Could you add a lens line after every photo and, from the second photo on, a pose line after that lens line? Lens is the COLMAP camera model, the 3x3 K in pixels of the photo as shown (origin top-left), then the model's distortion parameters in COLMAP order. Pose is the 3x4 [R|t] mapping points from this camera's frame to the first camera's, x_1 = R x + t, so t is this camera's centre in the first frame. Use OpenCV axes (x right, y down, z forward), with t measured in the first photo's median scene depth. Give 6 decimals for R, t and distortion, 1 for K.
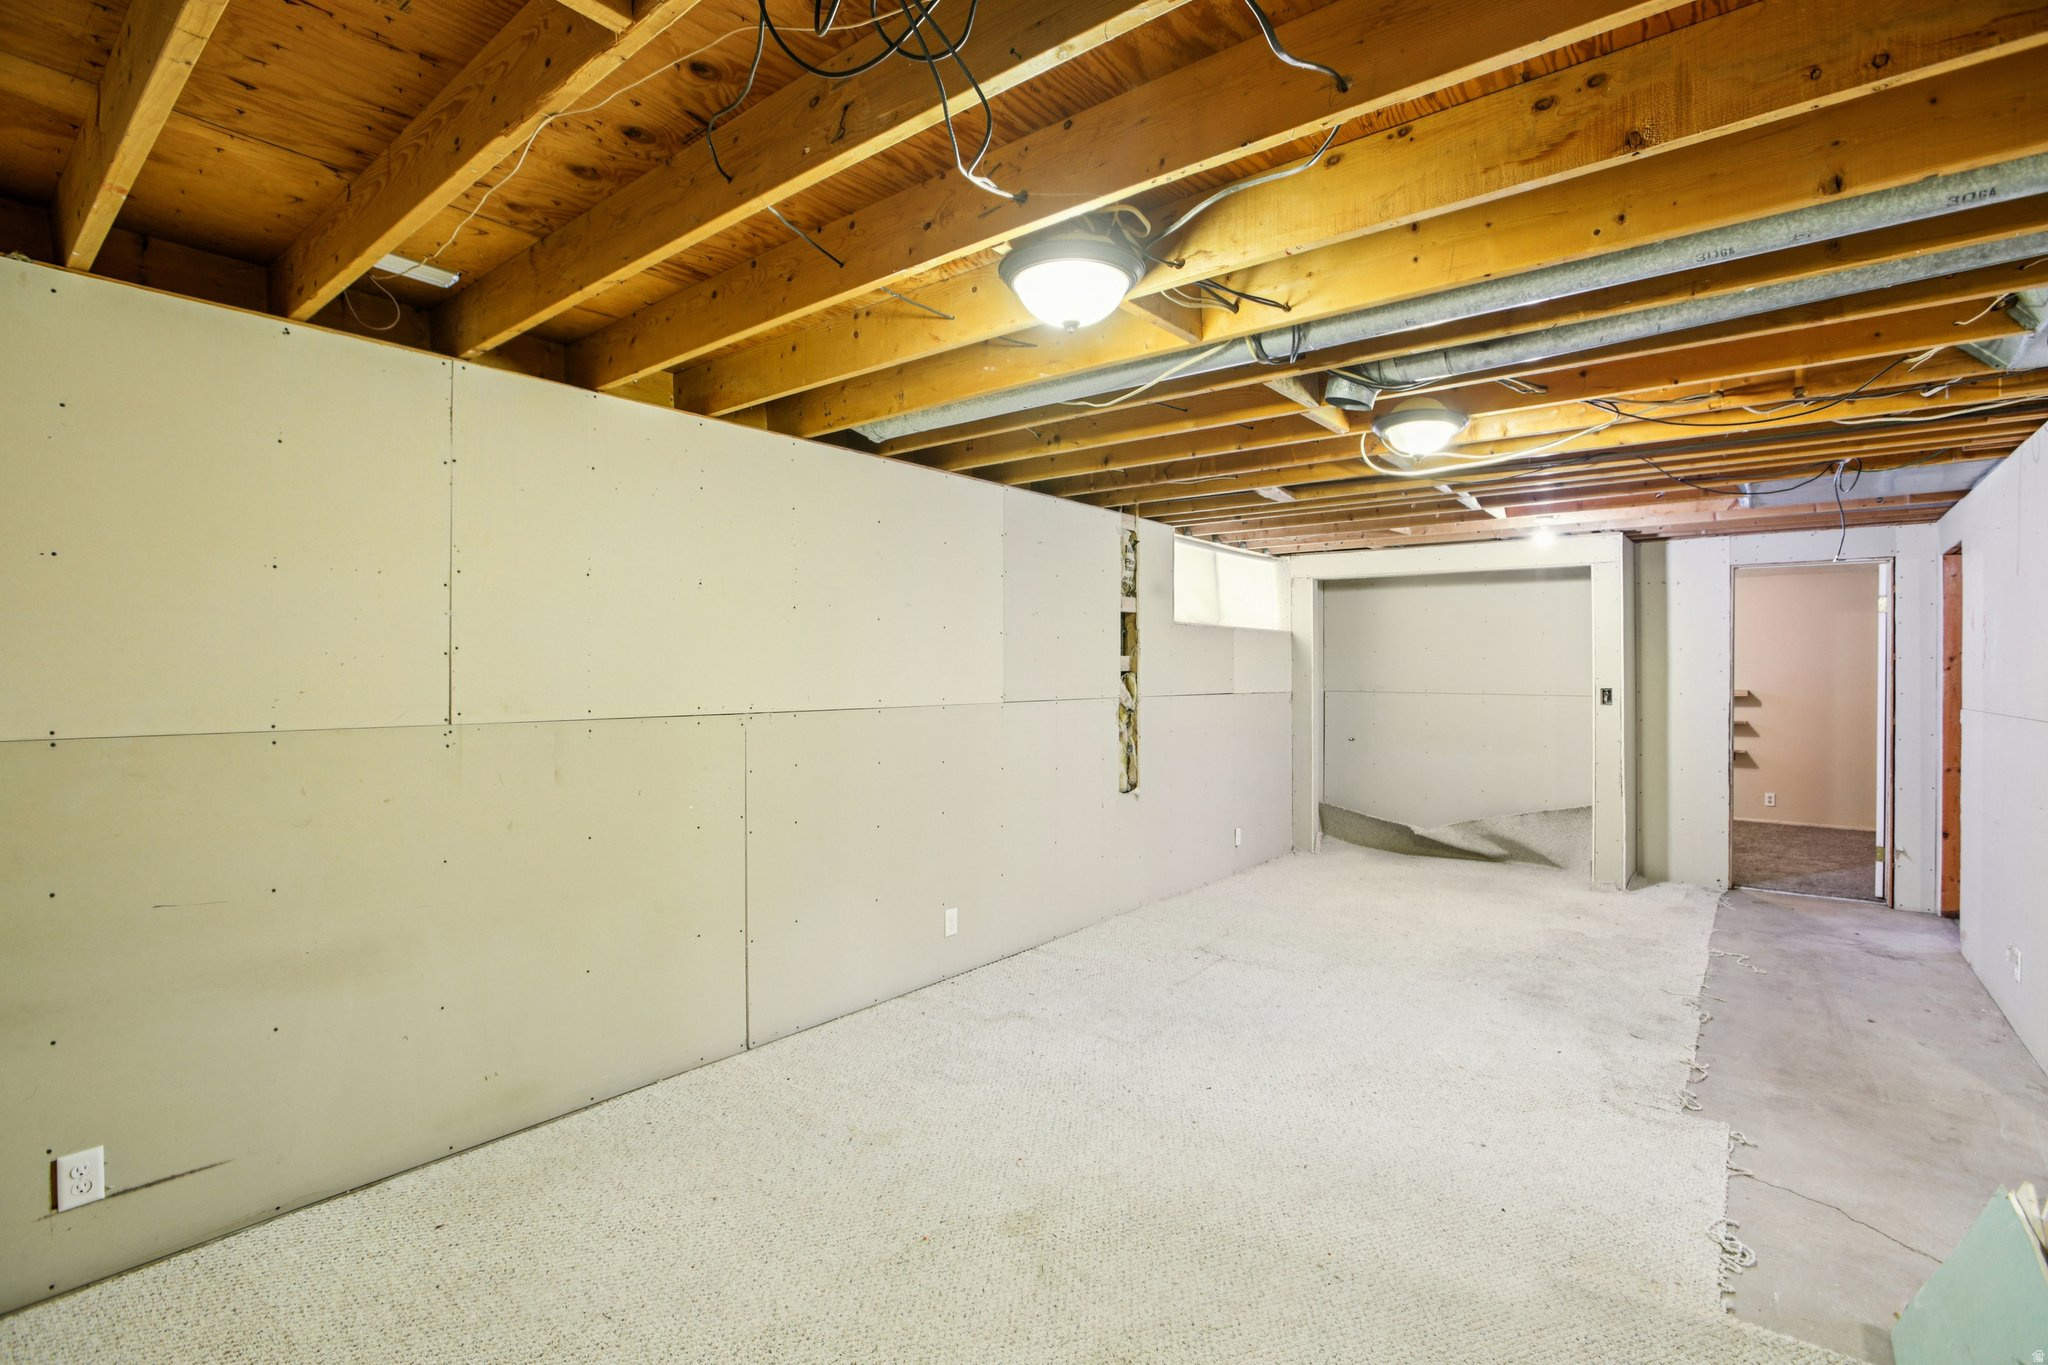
lens RADIAL K [[970.7, 0, 1018.0], [0, 970.7, 674.2], [0, 0, 1]] dist [-0.042504, 0.014247]
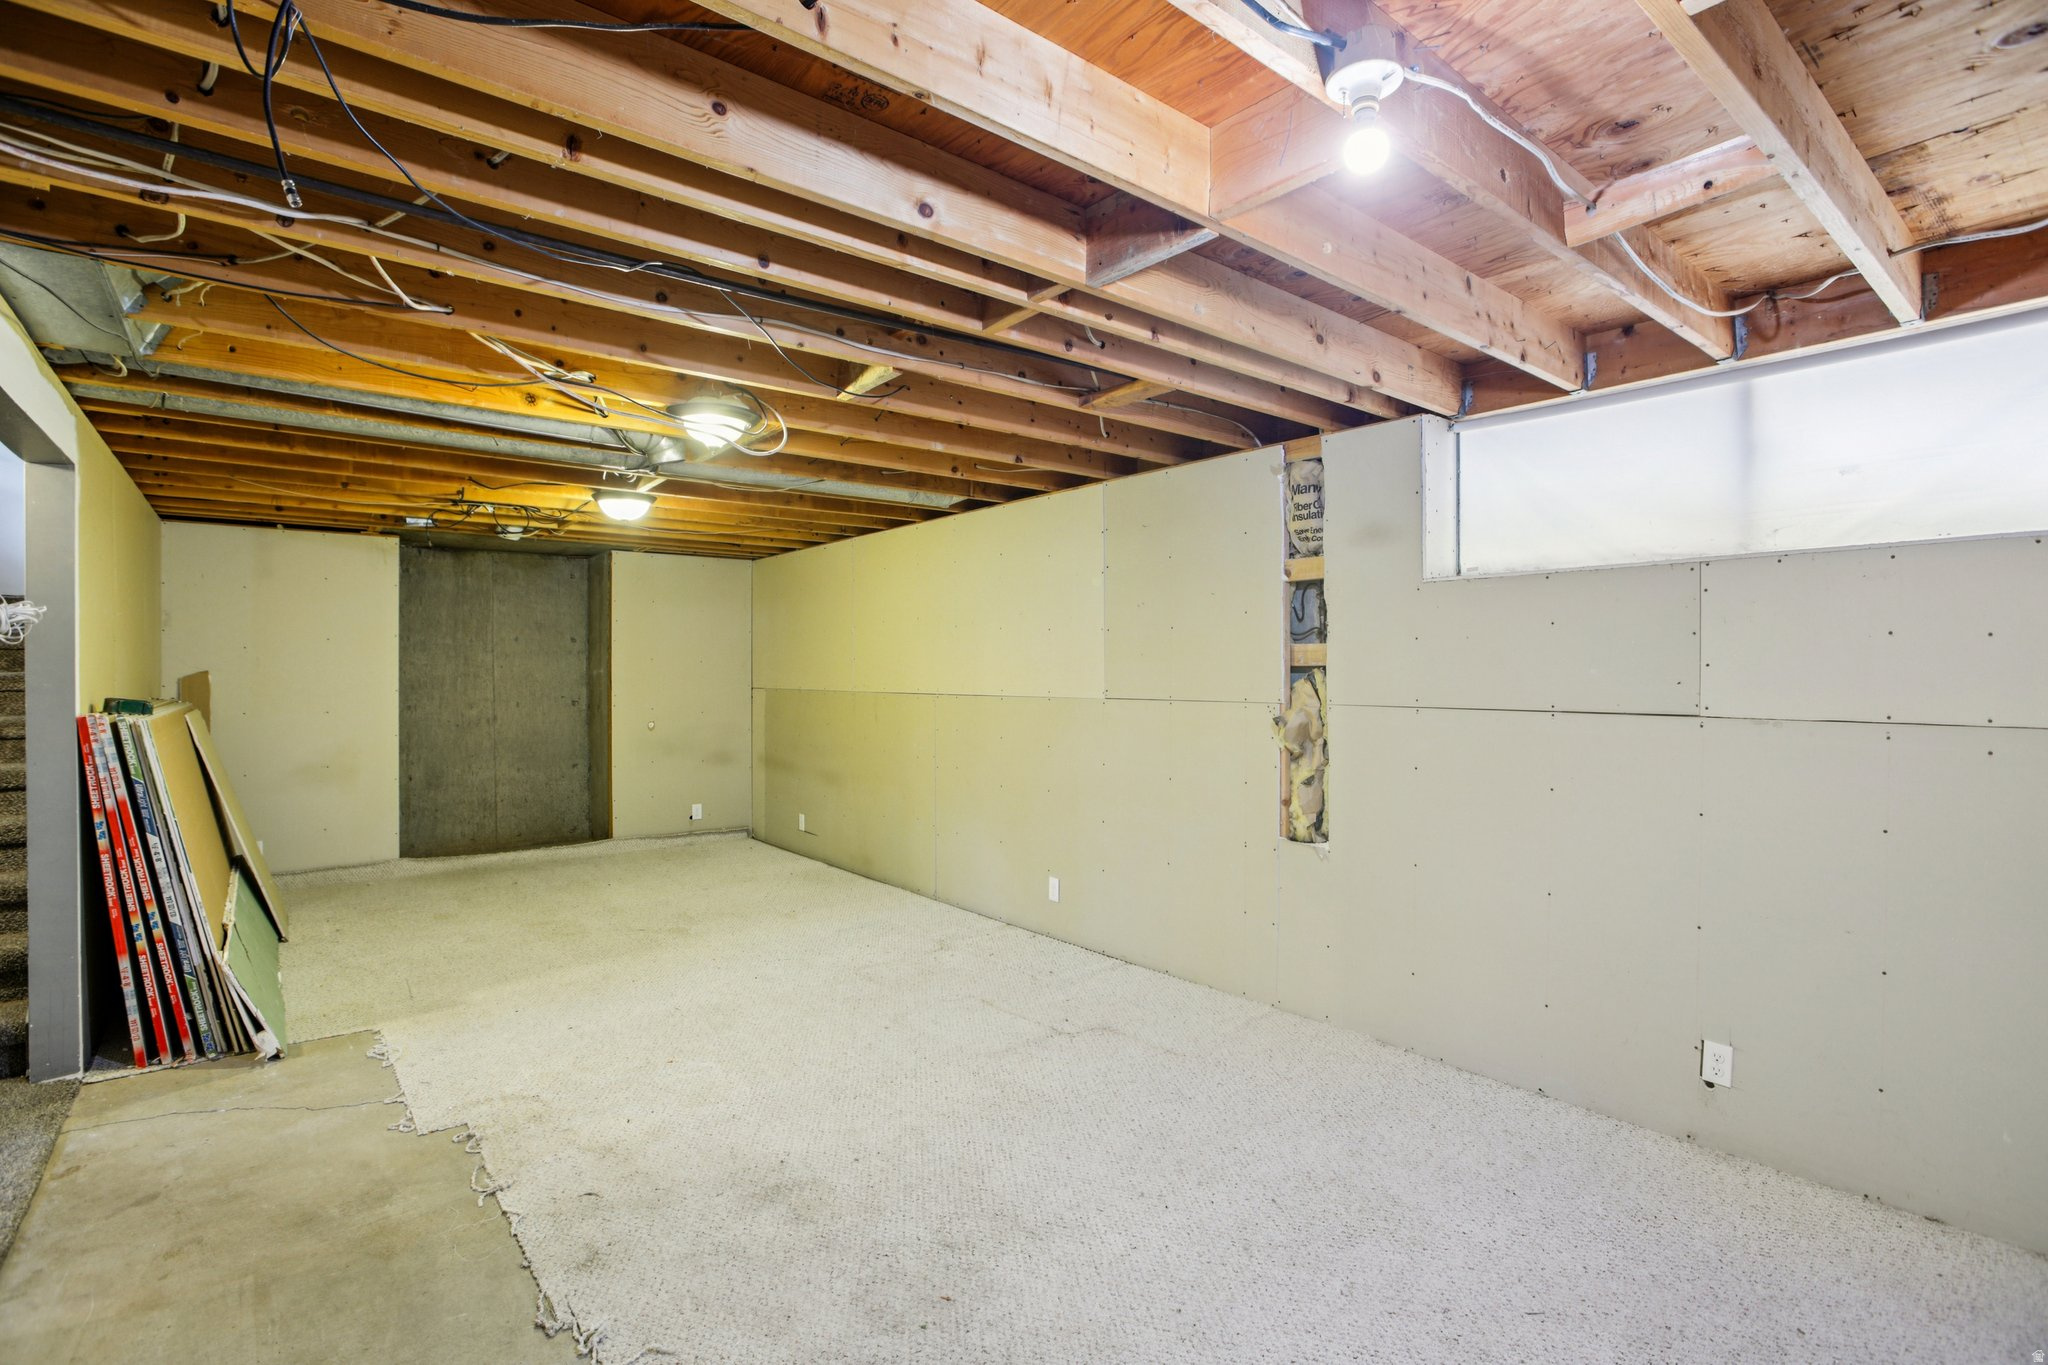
lens RADIAL K [[970.7, 0, 1018.0], [0, 970.7, 674.2], [0, 0, 1]] dist [-0.042504, 0.014247]
pose [[-0.231156, 0.000092, -0.972917, 1.287613], [-0.003547, 0.999993, 0.000937, 0.004496], [0.972910, 0.003668, -0.231154, 1.506418]]
